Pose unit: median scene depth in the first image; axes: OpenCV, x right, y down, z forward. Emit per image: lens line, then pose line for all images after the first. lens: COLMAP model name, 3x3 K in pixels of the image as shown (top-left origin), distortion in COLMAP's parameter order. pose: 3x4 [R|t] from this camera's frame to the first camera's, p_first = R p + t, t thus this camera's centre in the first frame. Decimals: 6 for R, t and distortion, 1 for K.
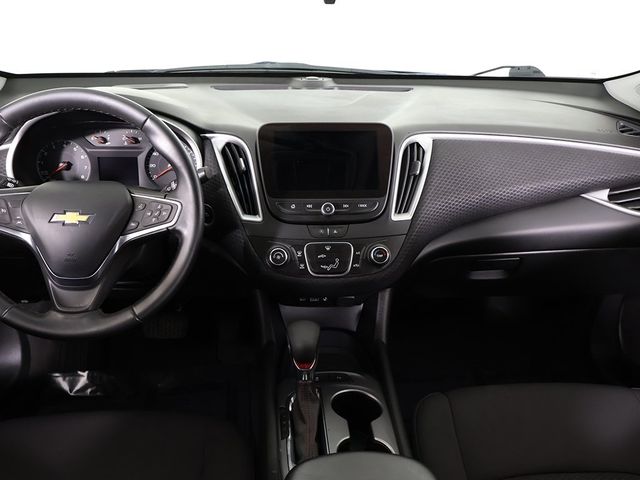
lens RADIAL K [[606.6, 0, 320.0], [0, 606.6, 240.0], [0, 0, 1]] dist [-0.009772, -0.001221]
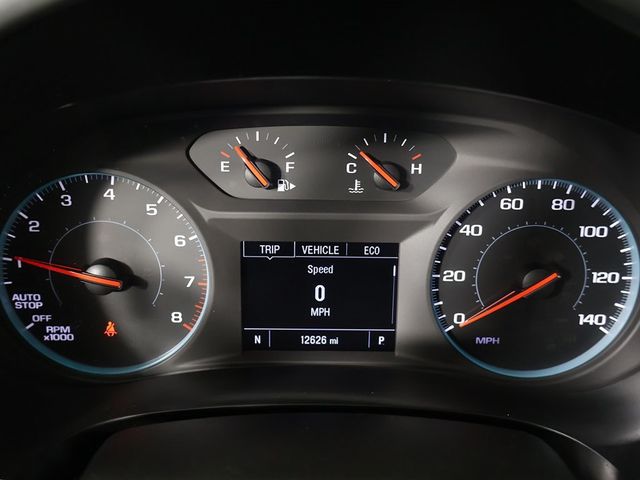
lens RADIAL K [[606.6, 0, 320.0], [0, 606.6, 240.0], [0, 0, 1]] dist [-0.009772, -0.001221]
pose [[0.998383, 0.011117, -0.055749, -0.322399], [-0.013254, 0.999186, -0.038106, -0.129100], [0.055280, 0.038784, 0.997717, 0.758581]]
